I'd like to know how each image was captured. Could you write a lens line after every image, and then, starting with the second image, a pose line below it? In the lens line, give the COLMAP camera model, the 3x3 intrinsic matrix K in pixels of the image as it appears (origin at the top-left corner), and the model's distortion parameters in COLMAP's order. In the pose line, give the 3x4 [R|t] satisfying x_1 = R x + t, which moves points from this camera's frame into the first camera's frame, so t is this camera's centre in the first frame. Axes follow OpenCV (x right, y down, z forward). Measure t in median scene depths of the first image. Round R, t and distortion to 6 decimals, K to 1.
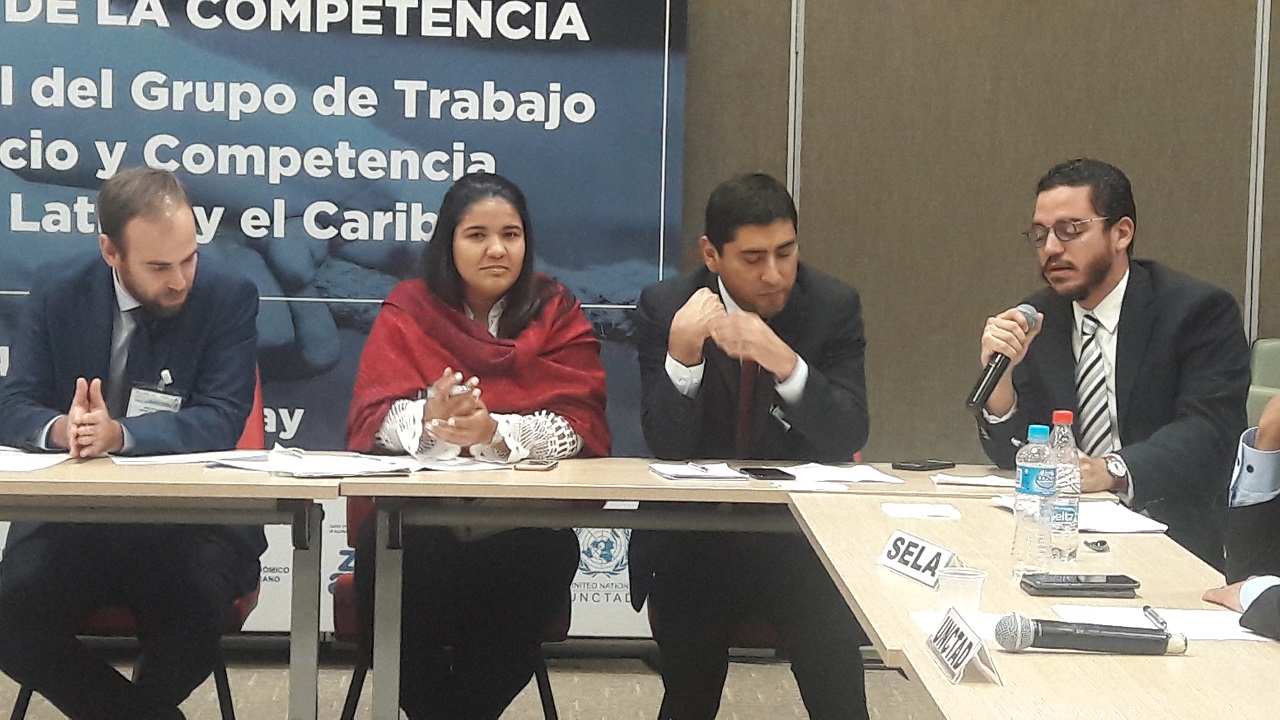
lens RADIAL K [[1251.7, 0, 642.4], [0, 1251.7, 328.3], [0, 0, 1]] dist [0.107956, -0.149903]
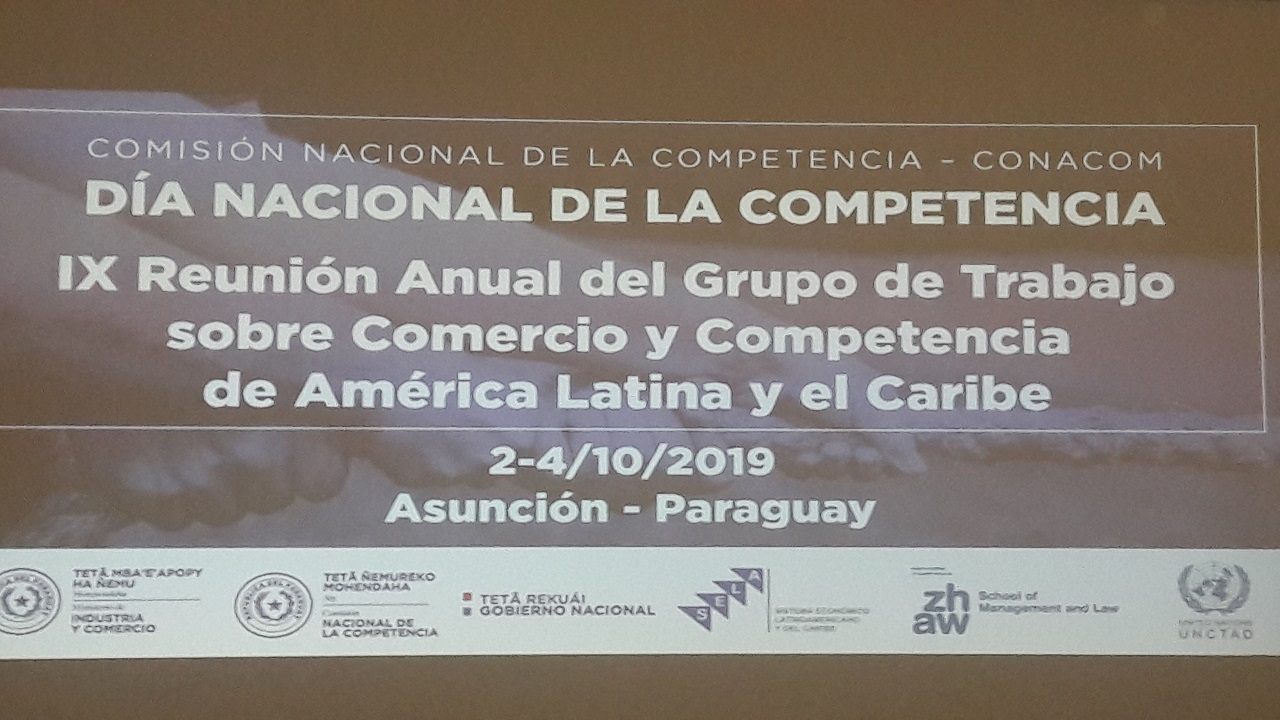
lens RADIAL K [[1171.4, 0, 655.0], [0, 1171.4, 362.2], [0, 0, 1]] dist [0.100879, -0.196451]
pose [[0.999747, -0.018352, 0.012977, -0.465896], [0.019608, 0.994345, -0.104376, -0.009885], [-0.010988, 0.104604, 0.994453, -0.010306]]
